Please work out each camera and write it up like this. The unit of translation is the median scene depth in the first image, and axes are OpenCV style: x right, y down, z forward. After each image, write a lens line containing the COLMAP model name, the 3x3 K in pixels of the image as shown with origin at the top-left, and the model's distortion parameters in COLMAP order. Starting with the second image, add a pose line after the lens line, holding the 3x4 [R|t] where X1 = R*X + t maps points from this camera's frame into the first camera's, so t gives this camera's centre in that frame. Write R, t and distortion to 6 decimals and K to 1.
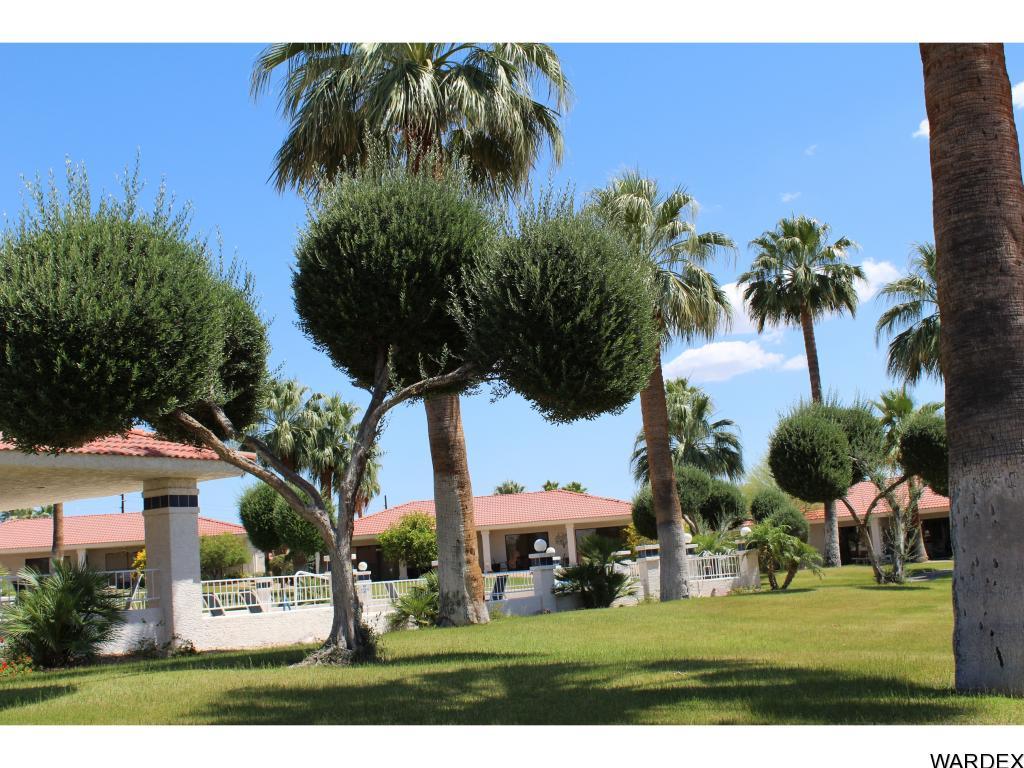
lens RADIAL K [[1168.7, 0, 509.2], [0, 1168.7, 385.0], [0, 0, 1]] dist [-0.057609, 0.000000]
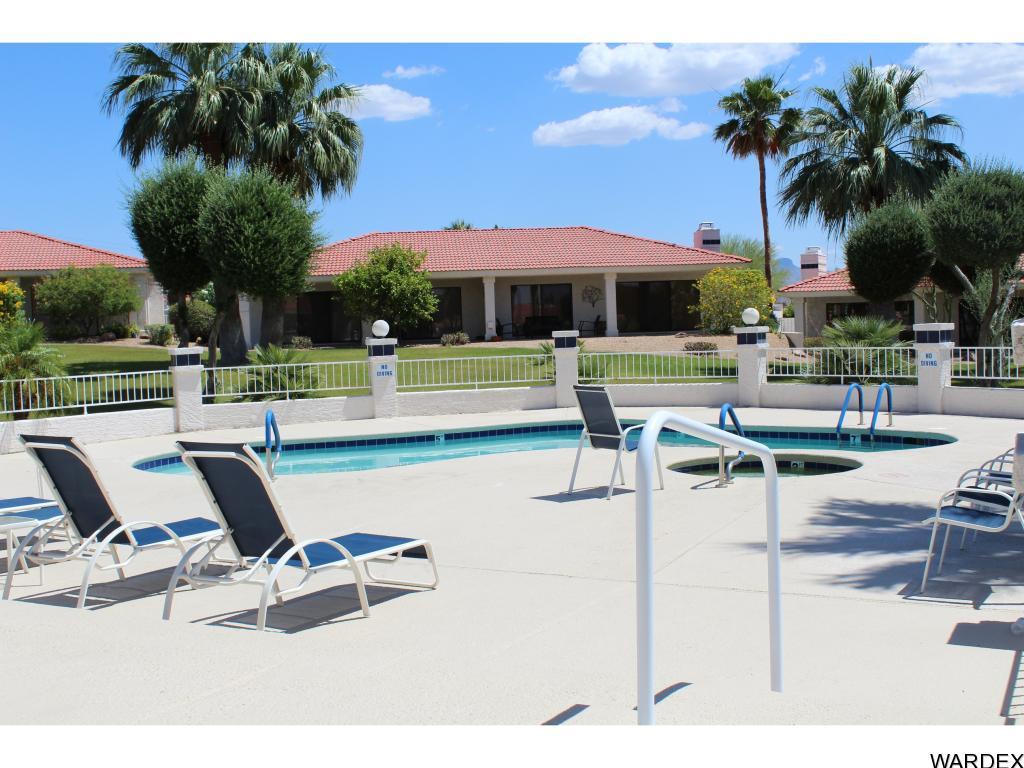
lens RADIAL K [[1168.7, 0, 512.8], [0, 1168.7, 381.2], [0, 0, 1]] dist [-0.057609, 0.000000]
pose [[0.993759, 0.035967, 0.105594, -0.095537], [-0.056596, 0.978279, 0.199415, 0.056808], [-0.096128, -0.204147, 0.974209, 0.384653]]
